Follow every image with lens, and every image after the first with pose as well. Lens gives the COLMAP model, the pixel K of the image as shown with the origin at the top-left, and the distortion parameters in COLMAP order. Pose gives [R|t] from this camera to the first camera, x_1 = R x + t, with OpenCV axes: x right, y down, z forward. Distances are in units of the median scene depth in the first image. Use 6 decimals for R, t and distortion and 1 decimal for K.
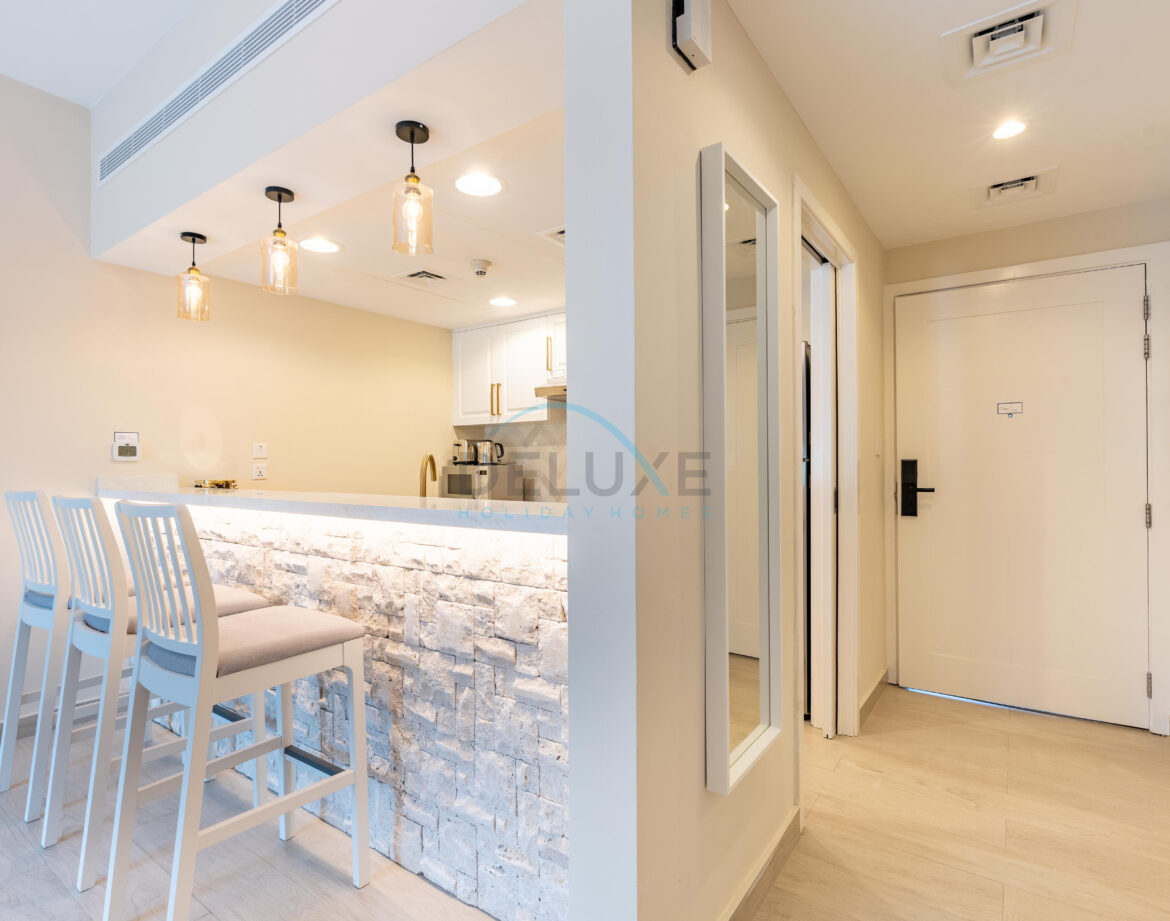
lens RADIAL K [[608.4, 0, 588.8], [0, 608.4, 465.2], [0, 0, 1]] dist [-0.000348, -0.000220]
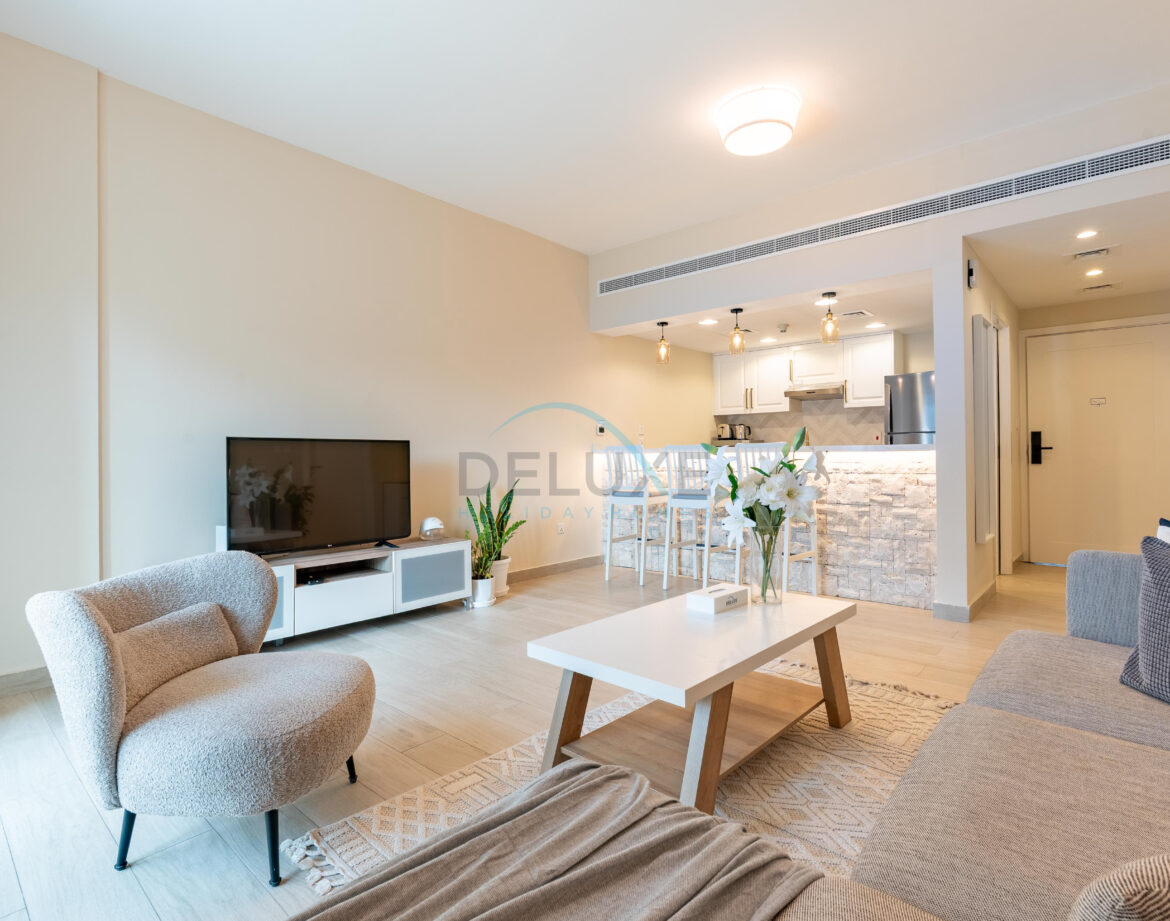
lens RADIAL K [[611.8, 0, 588.7], [0, 611.8, 455.6], [0, 0, 1]] dist [0.004503, 0.000296]
pose [[0.994821, -0.004435, -0.101542, -1.024068], [0.004552, 0.999989, 0.000915, 0.094354], [0.101536, -0.001372, 0.994831, -1.576742]]
